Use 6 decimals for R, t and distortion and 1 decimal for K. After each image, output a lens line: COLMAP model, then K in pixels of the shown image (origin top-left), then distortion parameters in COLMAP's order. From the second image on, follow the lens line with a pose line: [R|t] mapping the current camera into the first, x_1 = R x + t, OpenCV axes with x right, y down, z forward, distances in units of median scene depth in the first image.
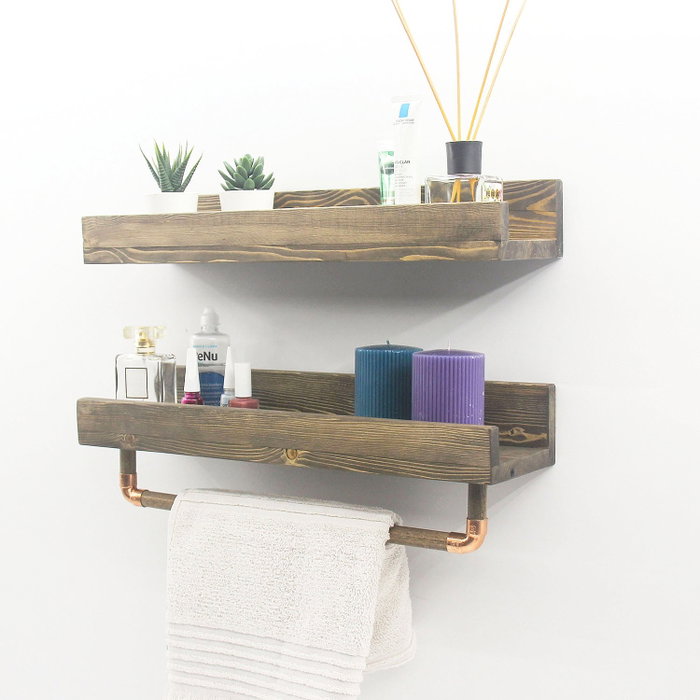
lens RADIAL K [[1224.4, 0, 351.1], [0, 1224.4, 349.4], [0, 0, 1]] dist [-0.107198, 0.000000]
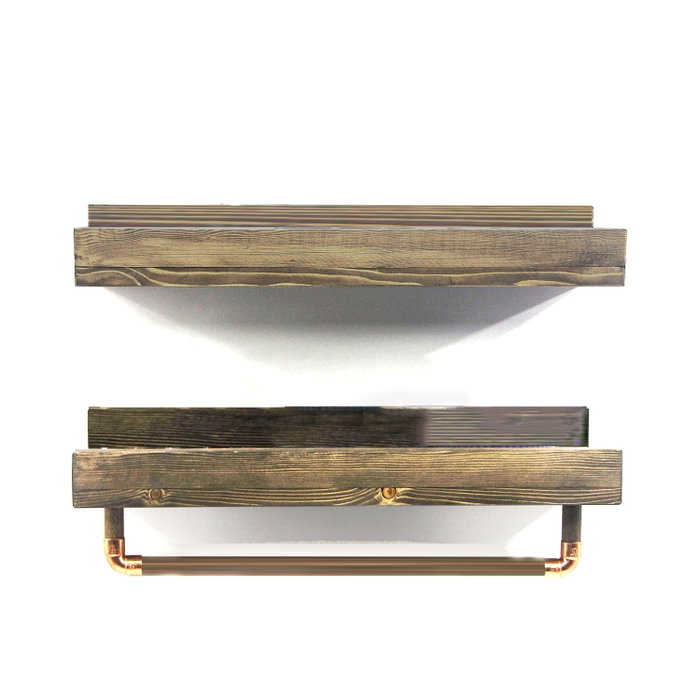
lens RADIAL K [[1459.8, 0, 340.6], [0, 1459.8, 391.7], [0, 0, 1]] dist [0.091021, 0.000000]
pose [[0.829835, -0.037726, 0.556733, -0.686962], [0.033076, 0.999283, 0.018414, -0.012932], [-0.557028, 0.003134, 0.830488, 0.096057]]
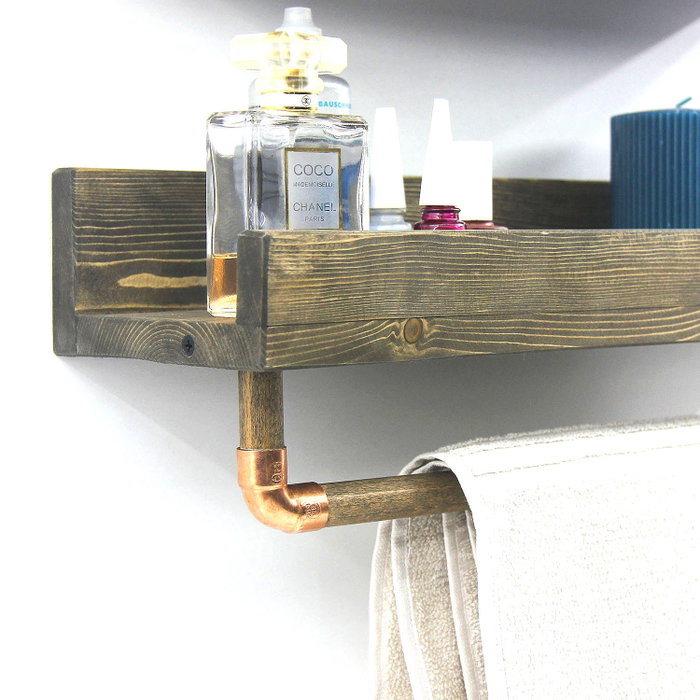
lens RADIAL K [[1754.4, 0, 386.7], [0, 1754.4, 356.1], [0, 0, 1]] dist [0.117509, 0.000000]
pose [[0.312198, -0.063873, 0.947868, -0.745024], [0.065745, 0.996798, 0.045516, 0.060561], [-0.947739, 0.048108, 0.315397, 0.906356]]
